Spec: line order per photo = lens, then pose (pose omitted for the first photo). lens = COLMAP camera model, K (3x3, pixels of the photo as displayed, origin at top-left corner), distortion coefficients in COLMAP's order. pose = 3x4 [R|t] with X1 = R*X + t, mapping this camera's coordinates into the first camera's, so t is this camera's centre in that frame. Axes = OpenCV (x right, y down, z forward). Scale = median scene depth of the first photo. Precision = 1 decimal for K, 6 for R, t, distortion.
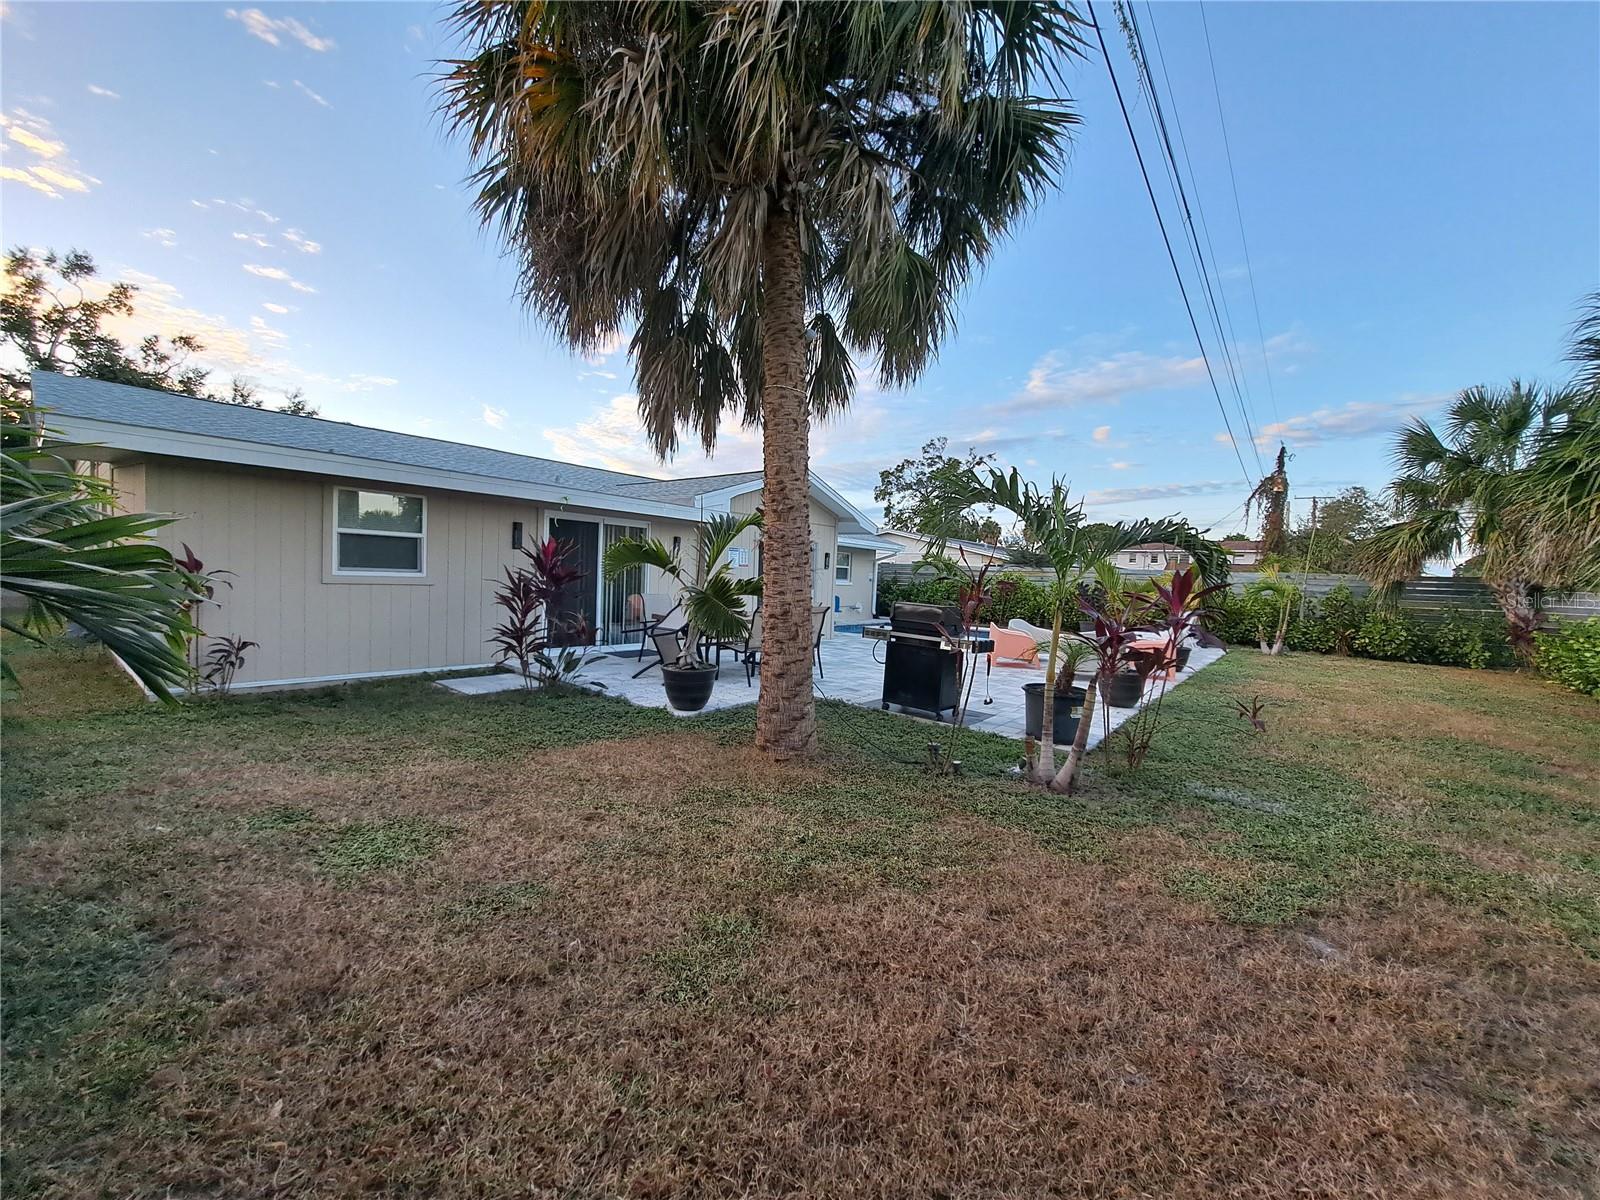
lens RADIAL K [[637.0, 0, 800.6], [0, 637.0, 605.8], [0, 0, 1]] dist [-0.012174, -0.000405]
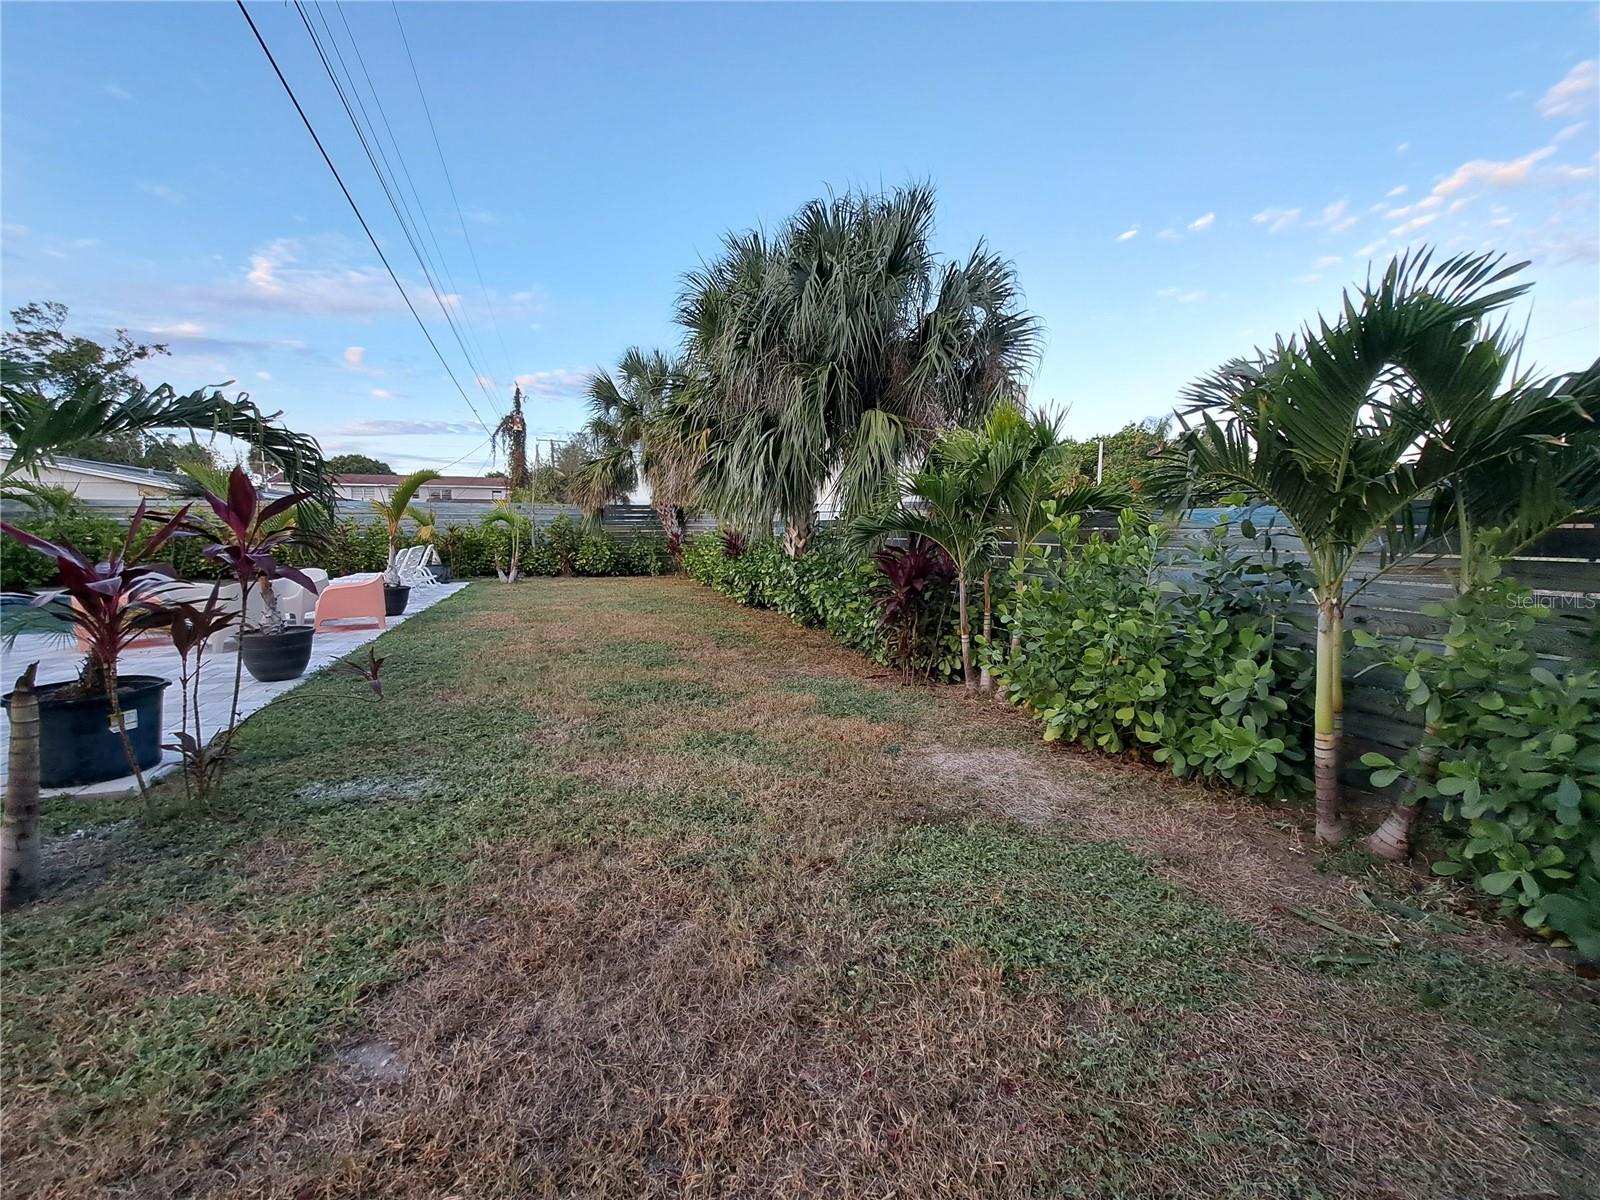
lens RADIAL K [[637.0, 0, 800.9], [0, 637.0, 608.0], [0, 0, 1]] dist [-0.012174, -0.000405]
pose [[0.513668, -0.144468, 0.845739, 0.110505], [0.059588, 0.989349, 0.132808, 0.008996], [-0.855917, -0.017824, 0.516805, 0.062484]]
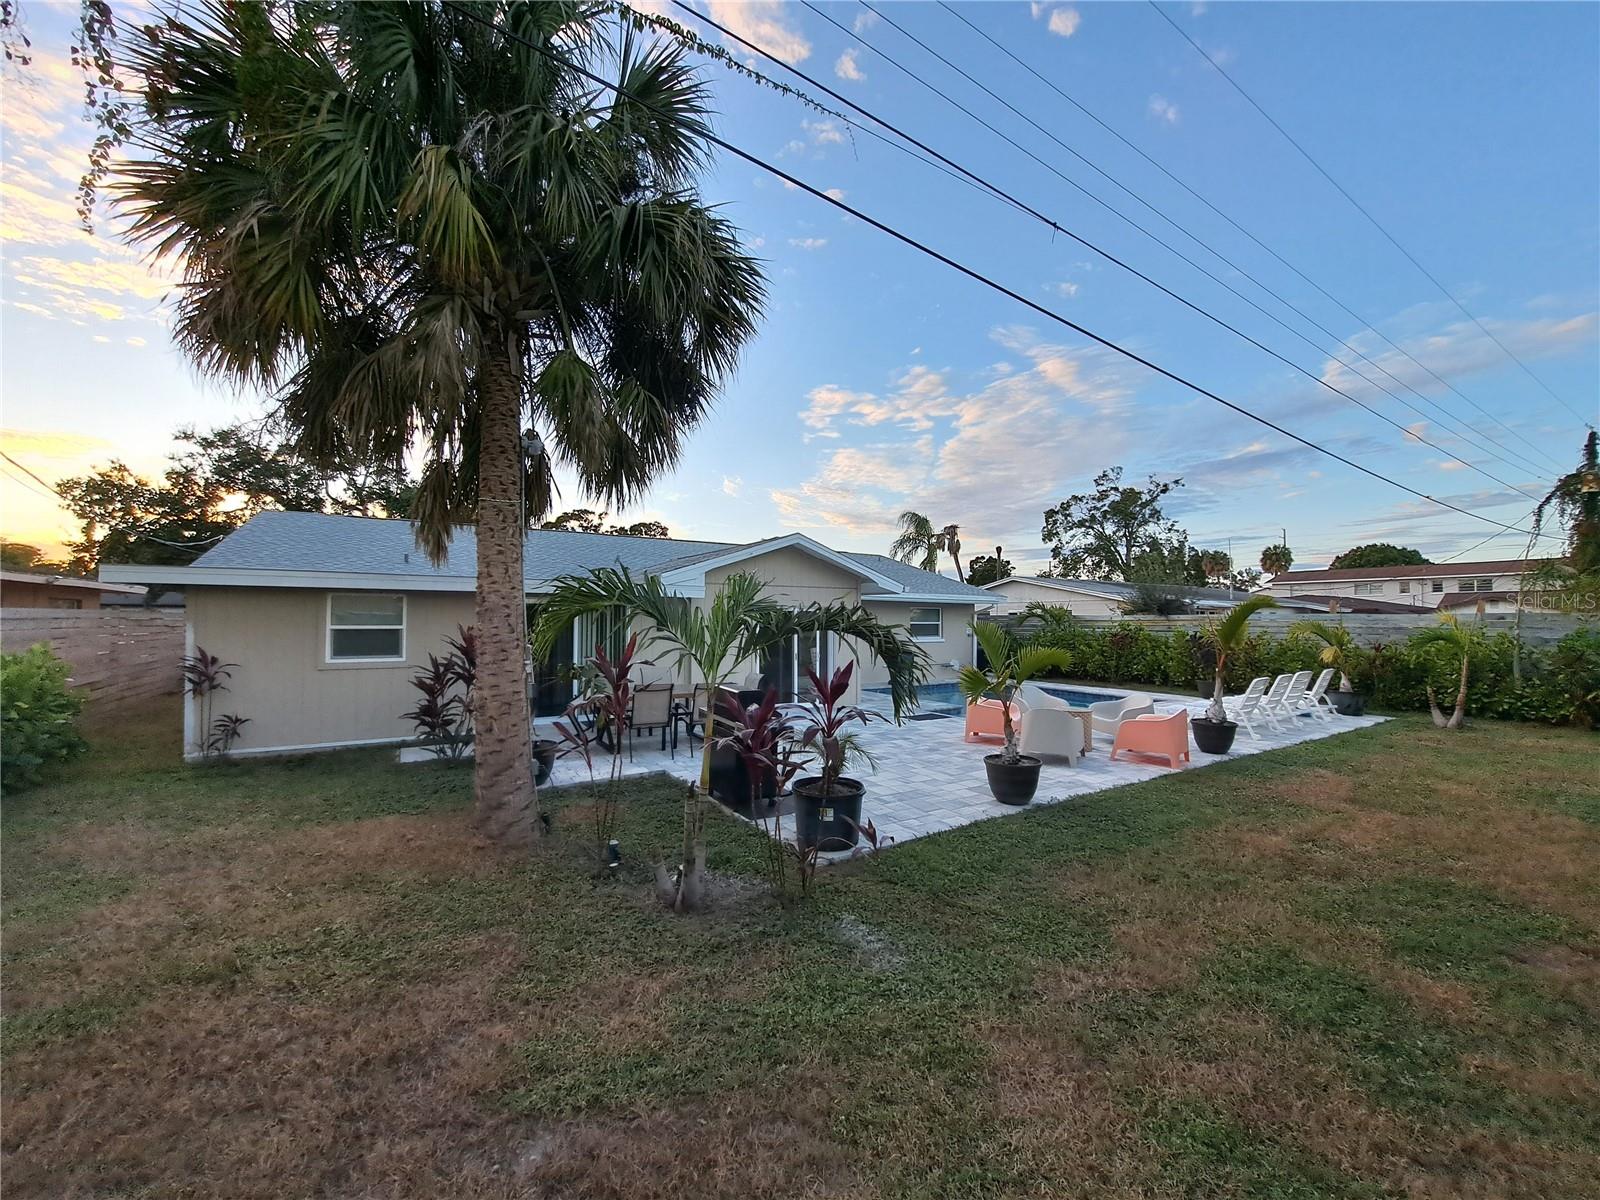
lens RADIAL K [[637.0, 0, 795.2], [0, 637.0, 606.0], [0, 0, 1]] dist [-0.012174, -0.000405]
pose [[0.944331, -0.044494, -0.325975, 0.270326], [0.019637, 0.996669, -0.079151, -0.020655], [0.328411, 0.068344, 0.942059, 0.050891]]
